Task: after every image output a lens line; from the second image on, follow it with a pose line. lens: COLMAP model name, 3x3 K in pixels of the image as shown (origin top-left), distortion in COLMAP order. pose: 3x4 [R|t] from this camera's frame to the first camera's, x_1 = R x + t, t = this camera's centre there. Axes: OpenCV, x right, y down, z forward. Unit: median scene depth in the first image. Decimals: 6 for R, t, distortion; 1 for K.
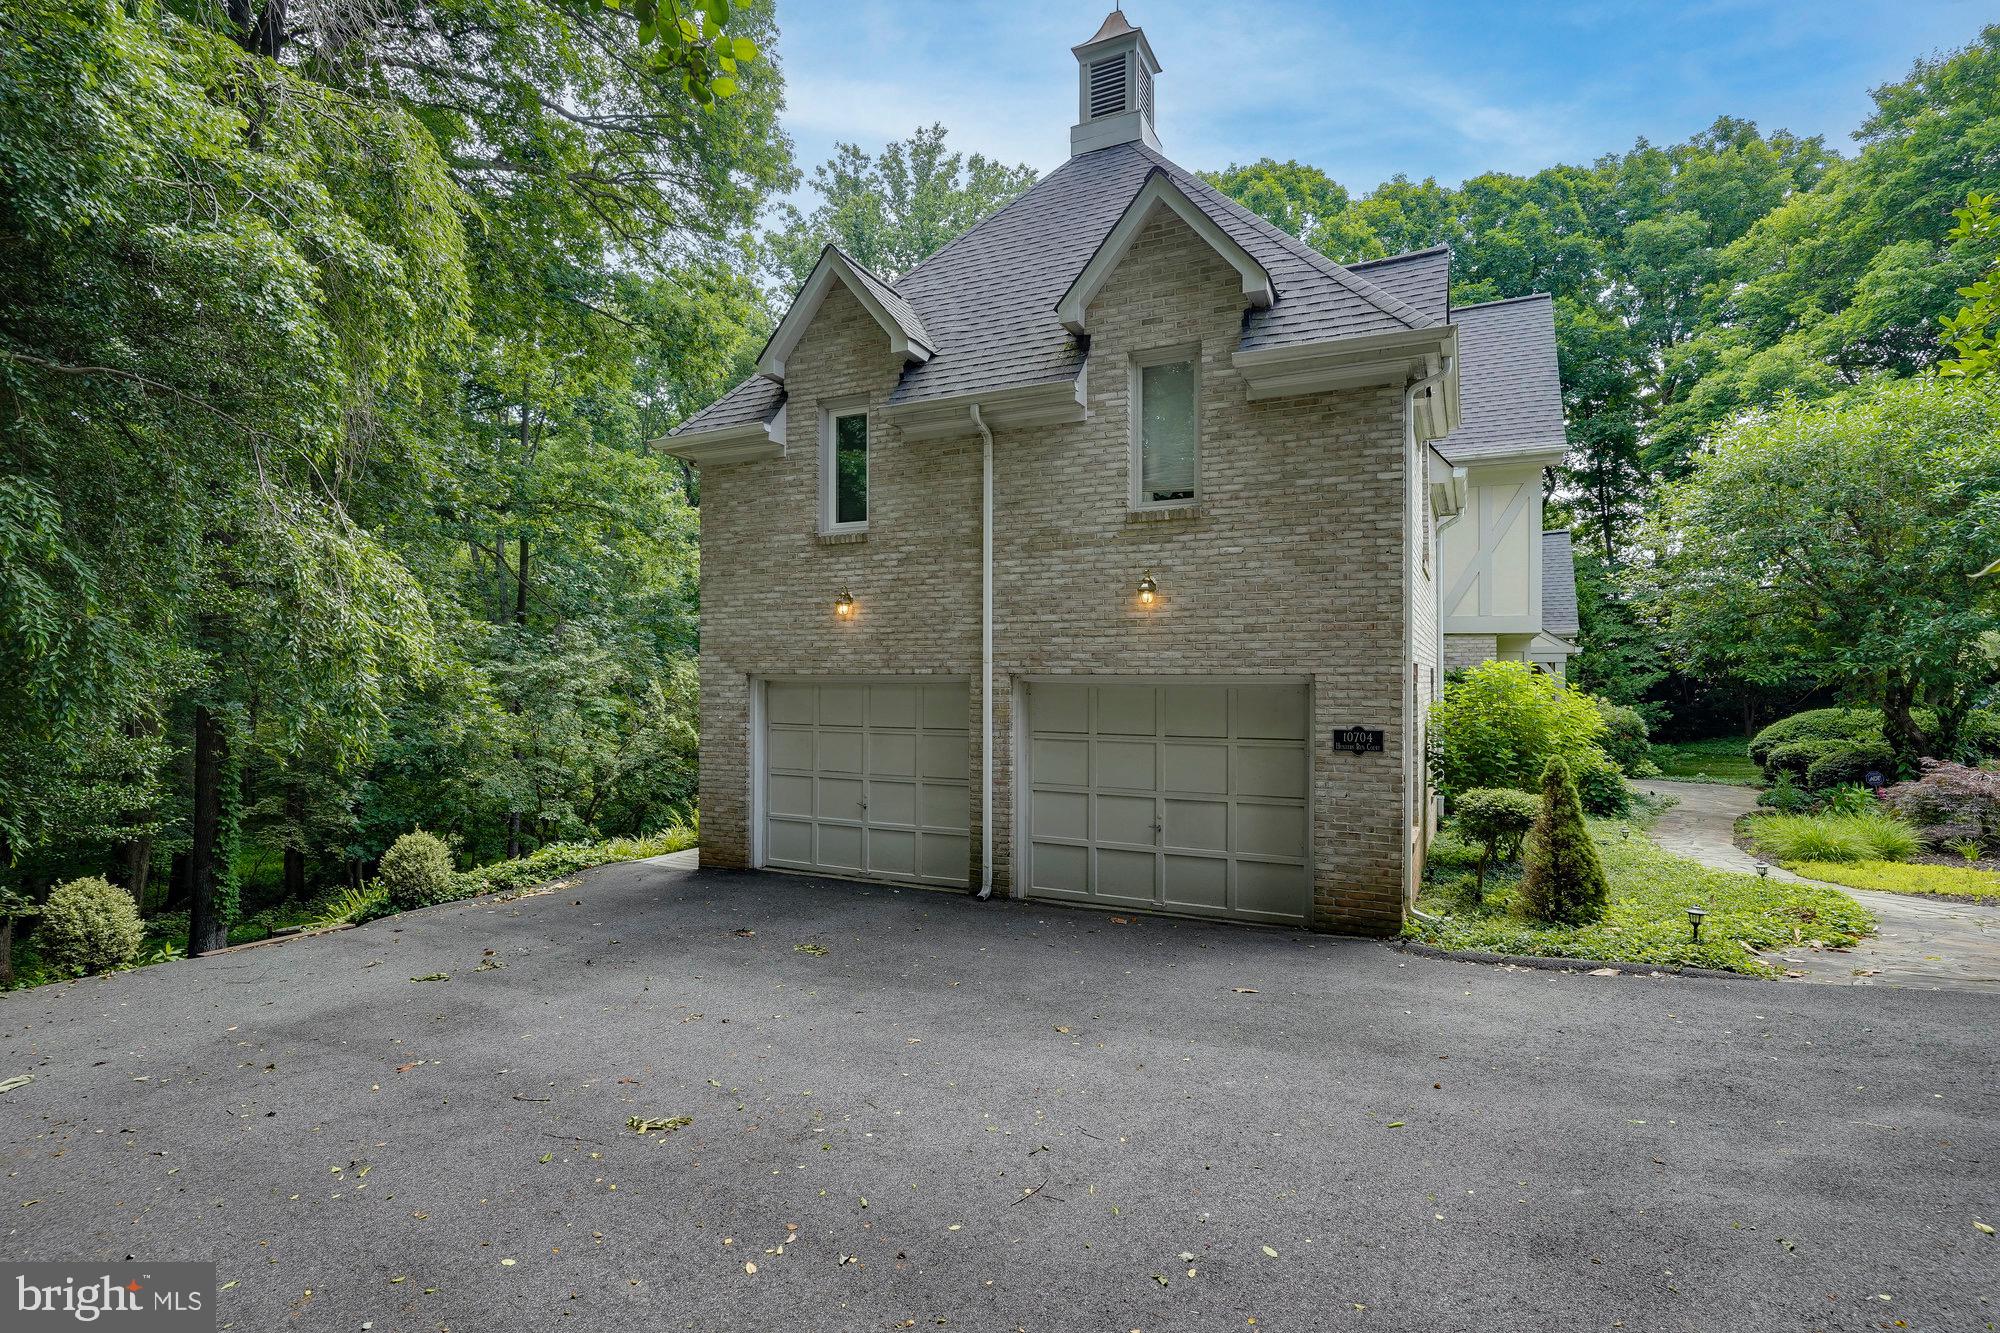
lens RADIAL K [[958.5, 0, 1004.1], [0, 958.5, 666.1], [0, 0, 1]] dist [-0.007027, -0.000079]
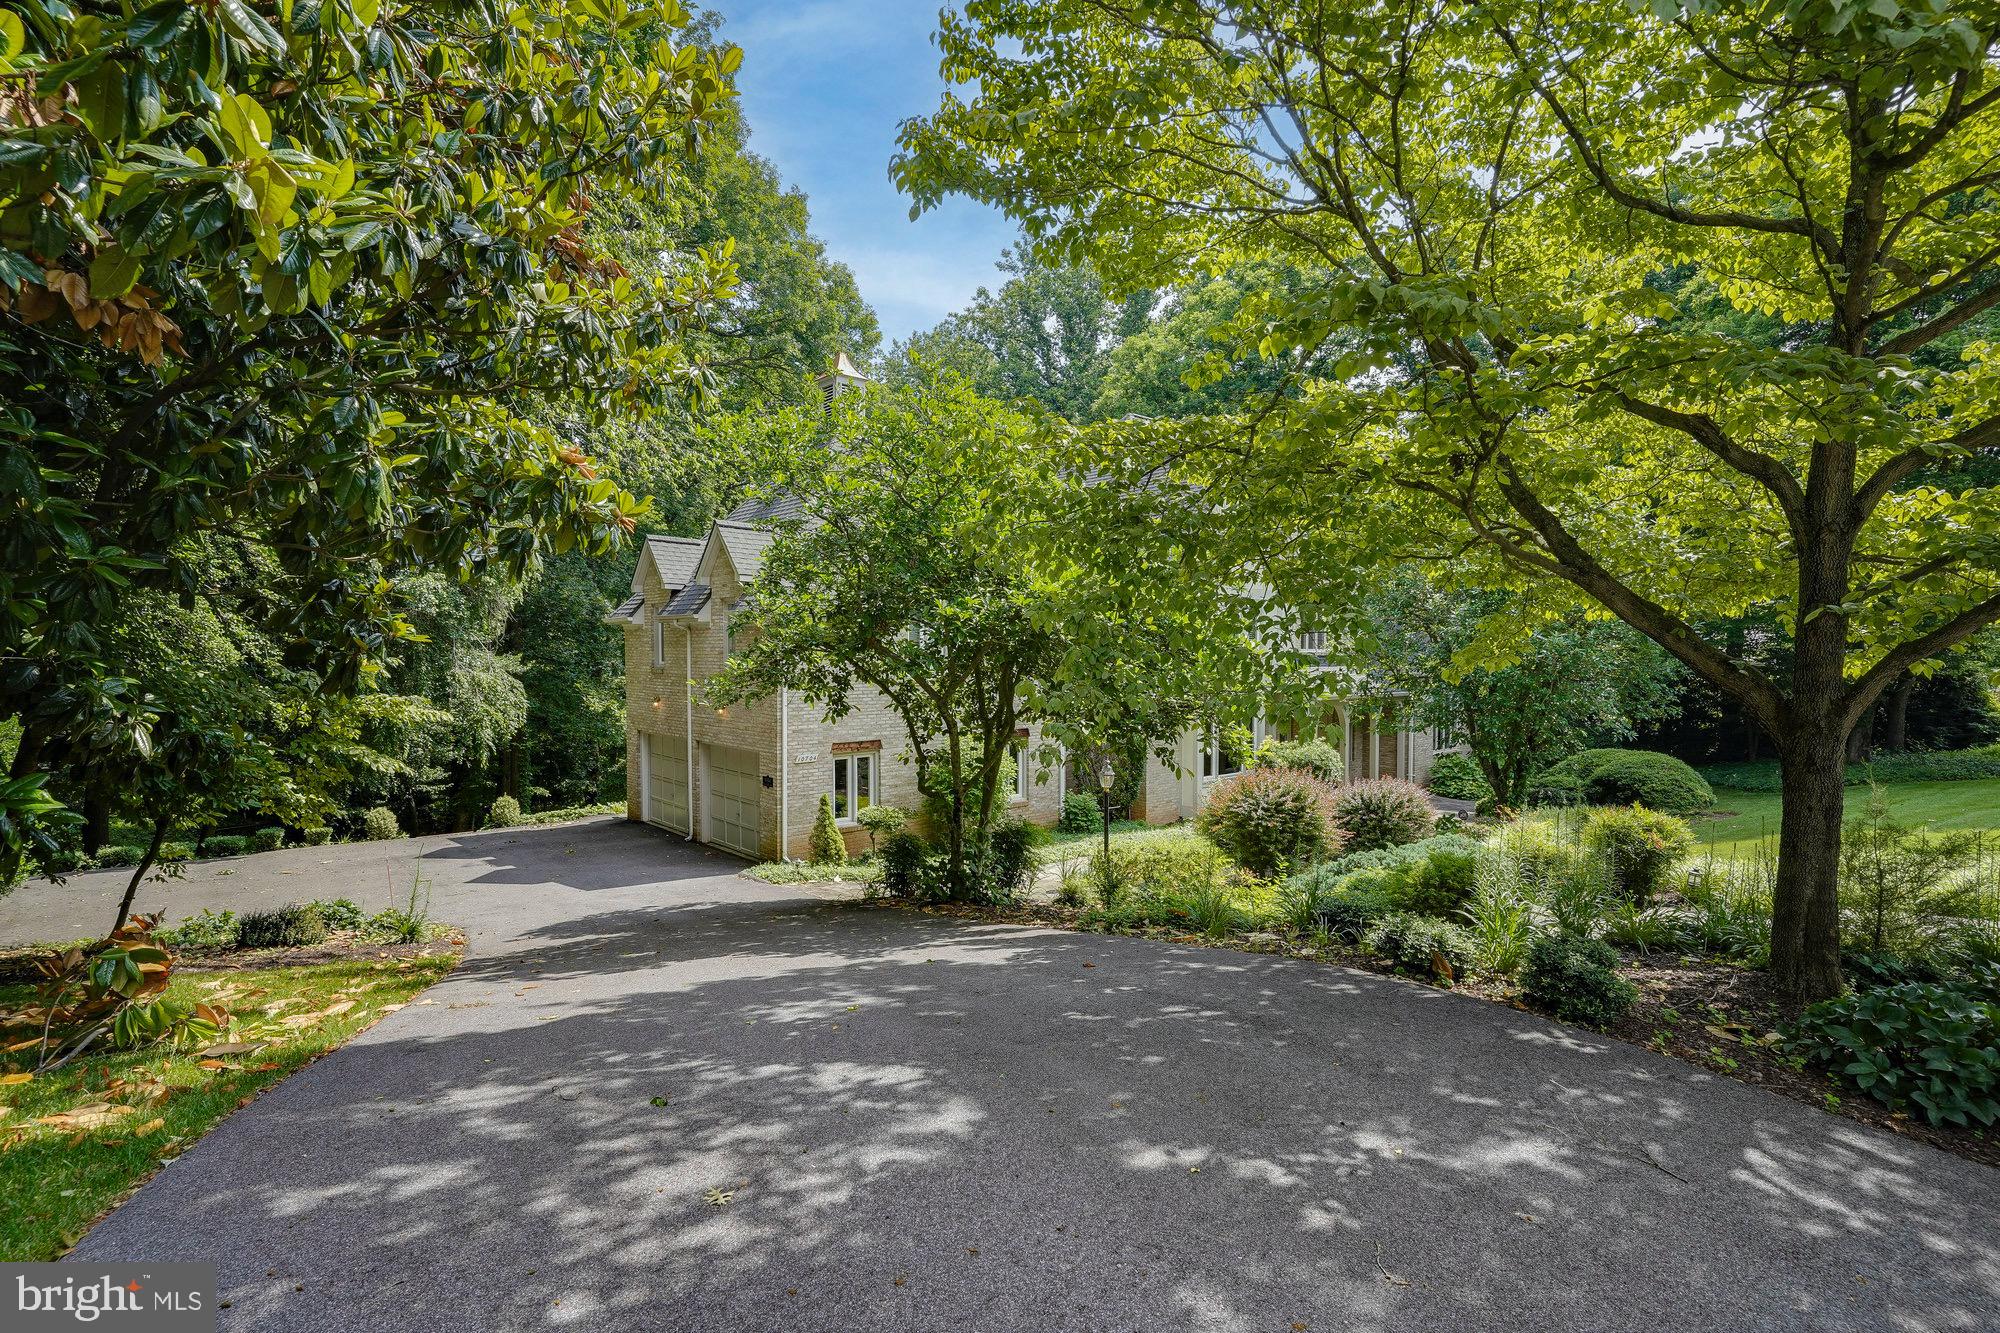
lens RADIAL K [[958.5, 0, 1004.1], [0, 958.5, 666.1], [0, 0, 1]] dist [-0.007027, -0.000079]
pose [[0.933459, 0.008410, -0.358587, 1.277457], [0.002655, 0.999536, 0.030353, -0.200481], [0.358675, -0.029285, 0.933003, -0.704414]]
